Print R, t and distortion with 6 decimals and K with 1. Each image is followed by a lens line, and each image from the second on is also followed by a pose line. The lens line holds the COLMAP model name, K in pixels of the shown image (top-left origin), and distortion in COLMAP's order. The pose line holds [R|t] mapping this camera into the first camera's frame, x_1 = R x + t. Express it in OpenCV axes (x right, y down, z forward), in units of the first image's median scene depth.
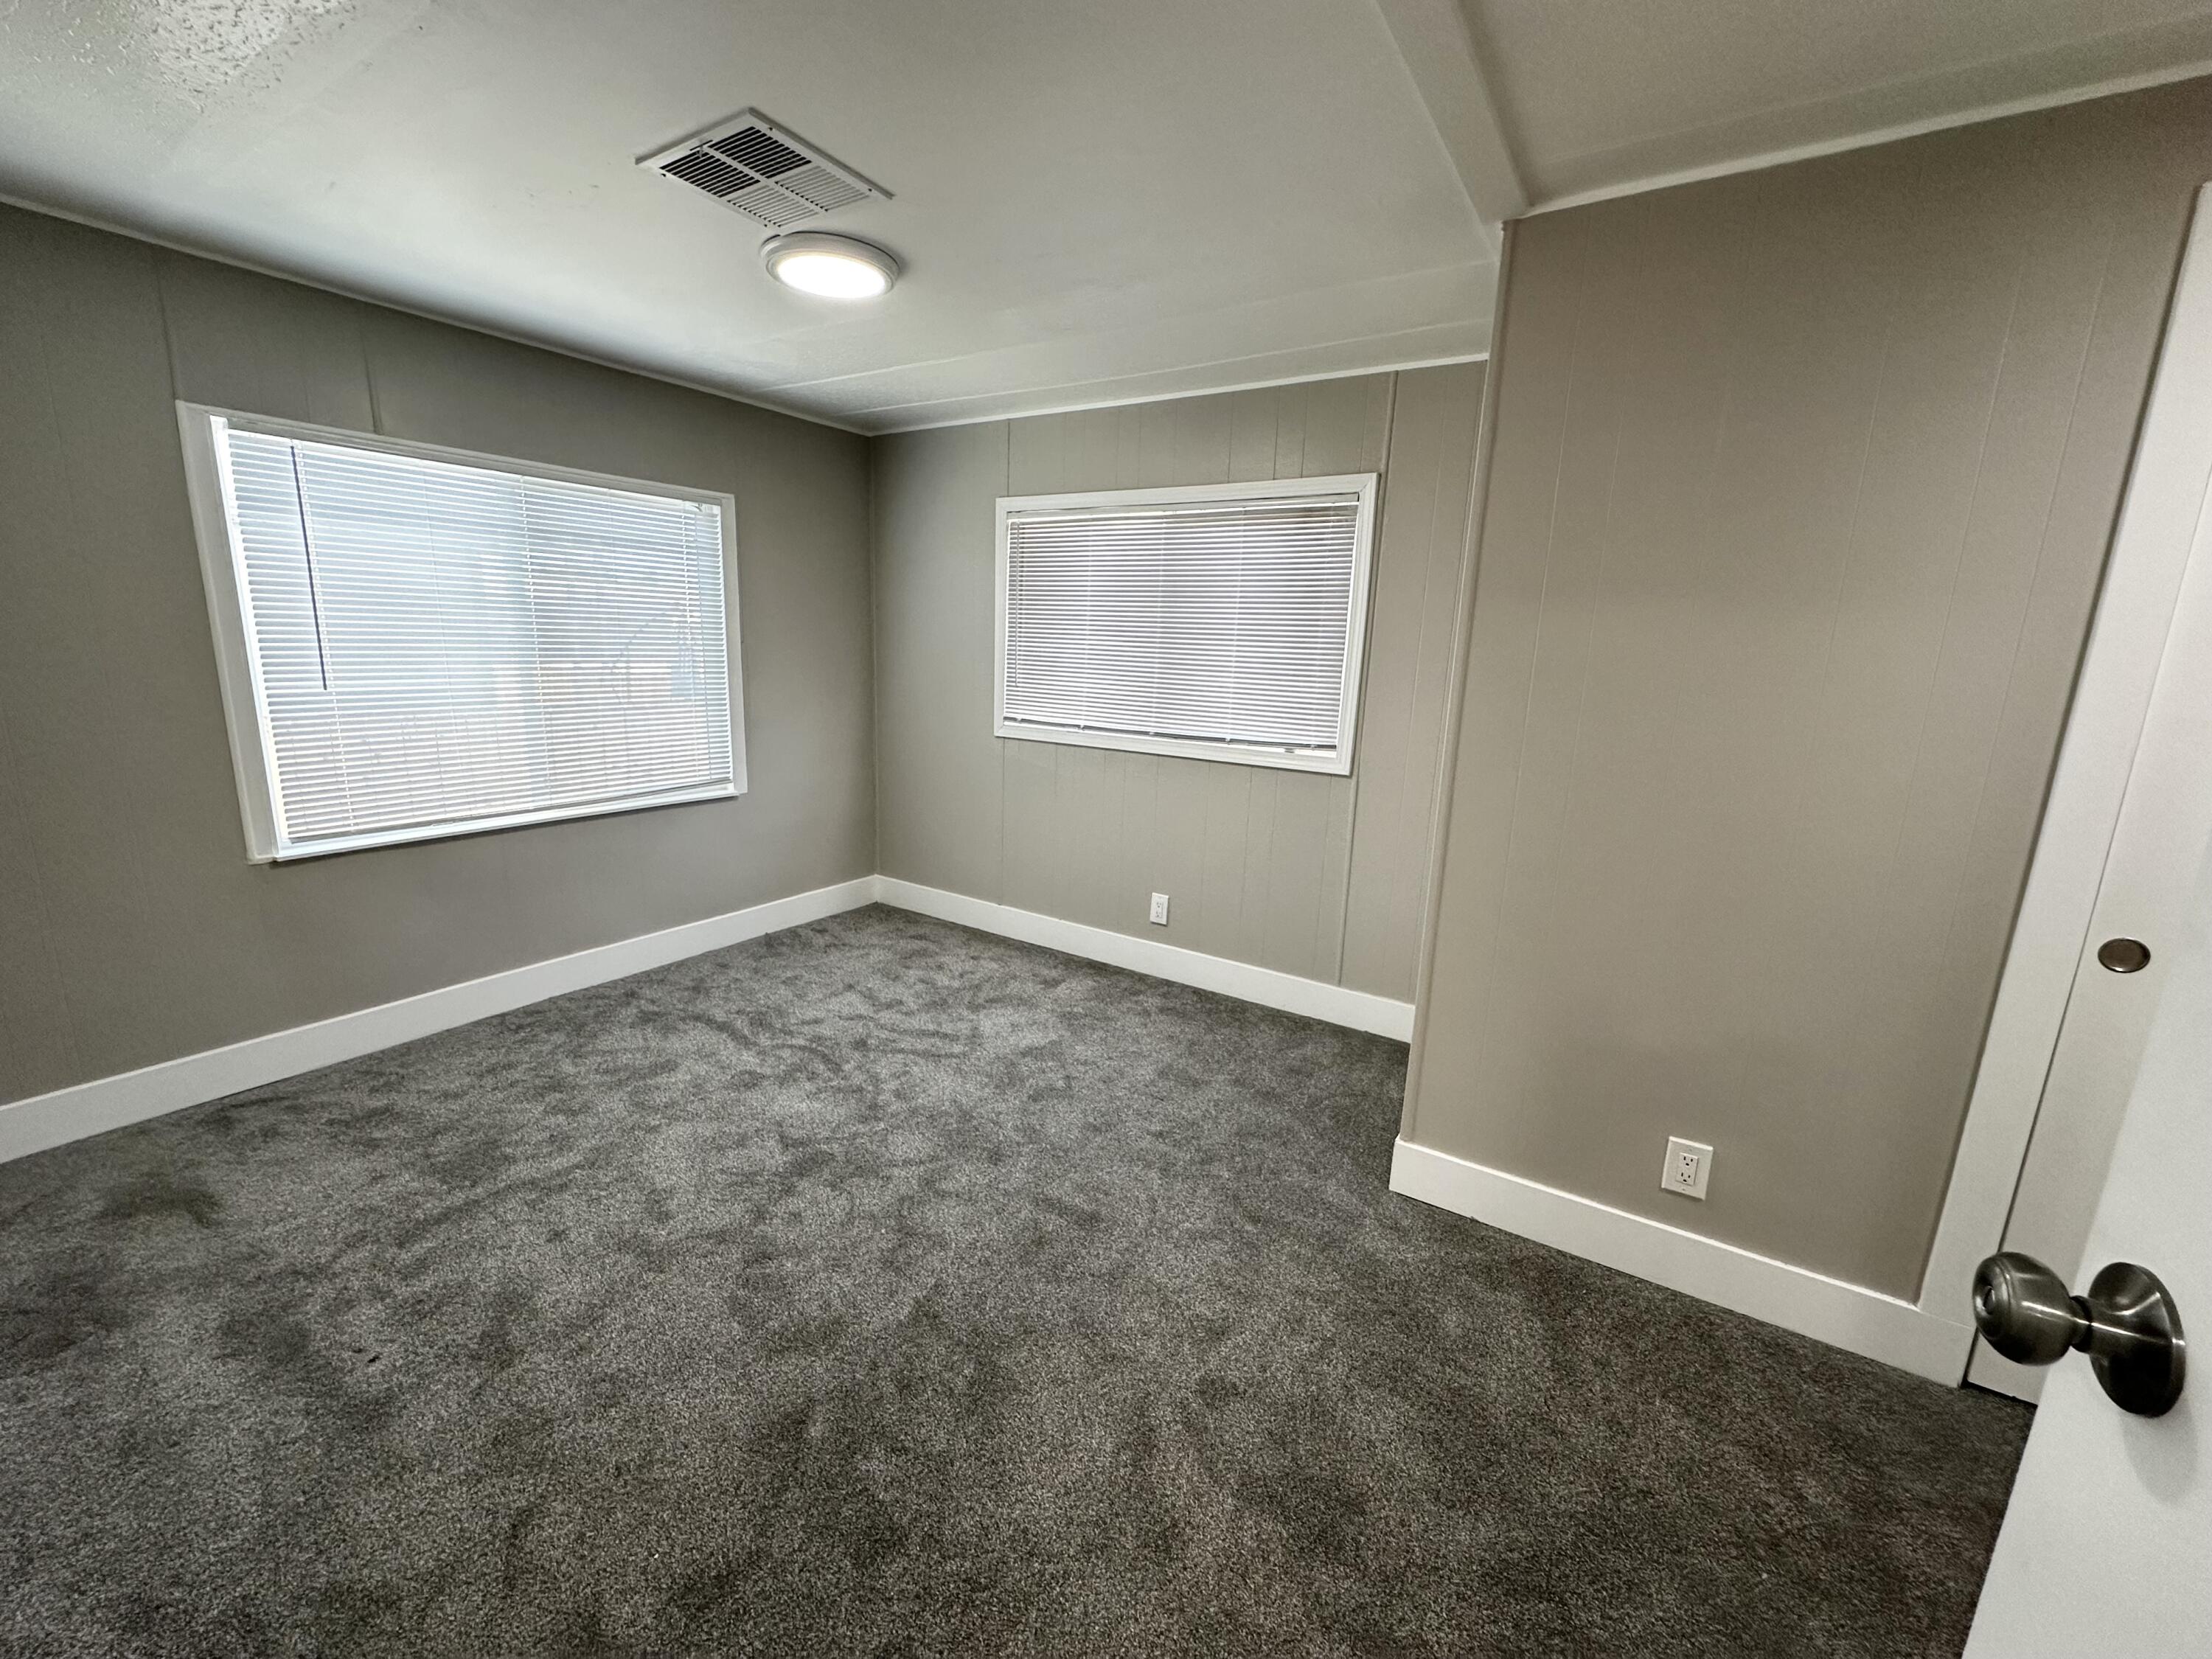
lens RADIAL K [[890.4, 0, 1103.5], [0, 890.4, 824.0], [0, 0, 1]] dist [0.000295, -0.000001]
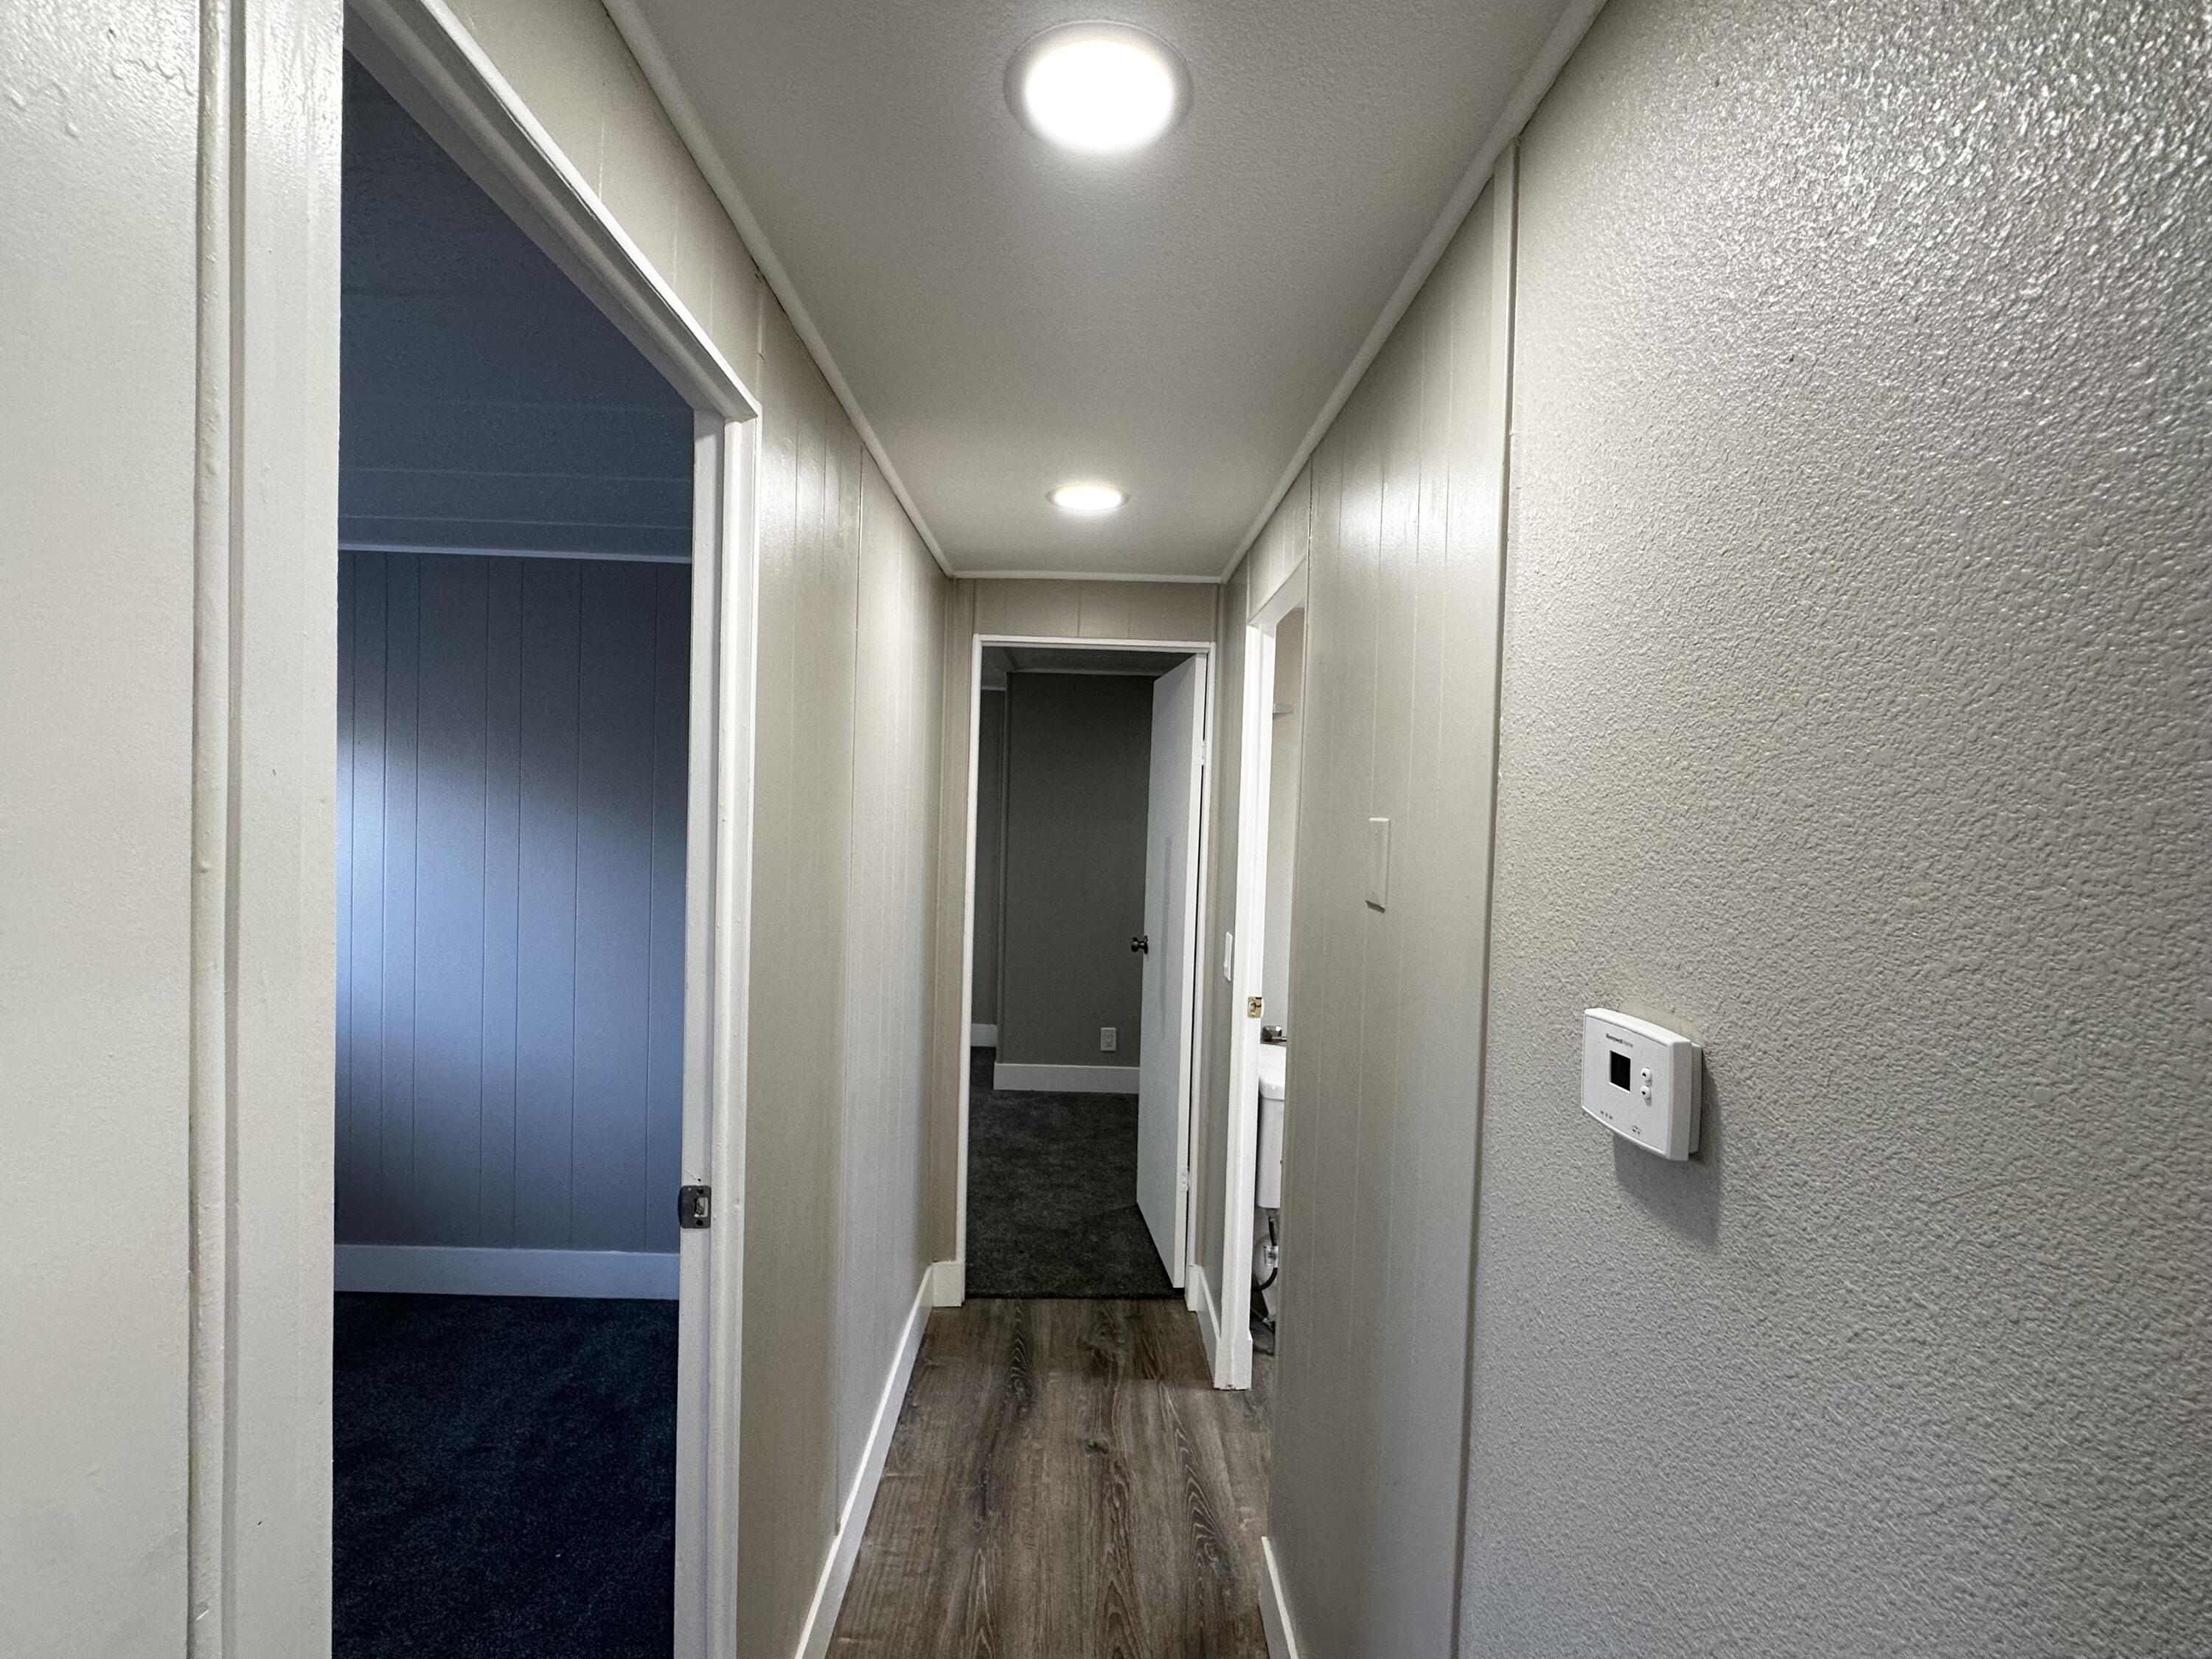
lens RADIAL K [[972.0, 0, 1105.2], [0, 972.0, 837.7], [0, 0, 1]] dist [-0.001017, -0.000019]
pose [[0.827006, -0.017310, 0.561927, -0.912250], [0.114692, 0.983700, -0.138493, 0.217918], [-0.550370, 0.178983, 0.815511, -1.378597]]
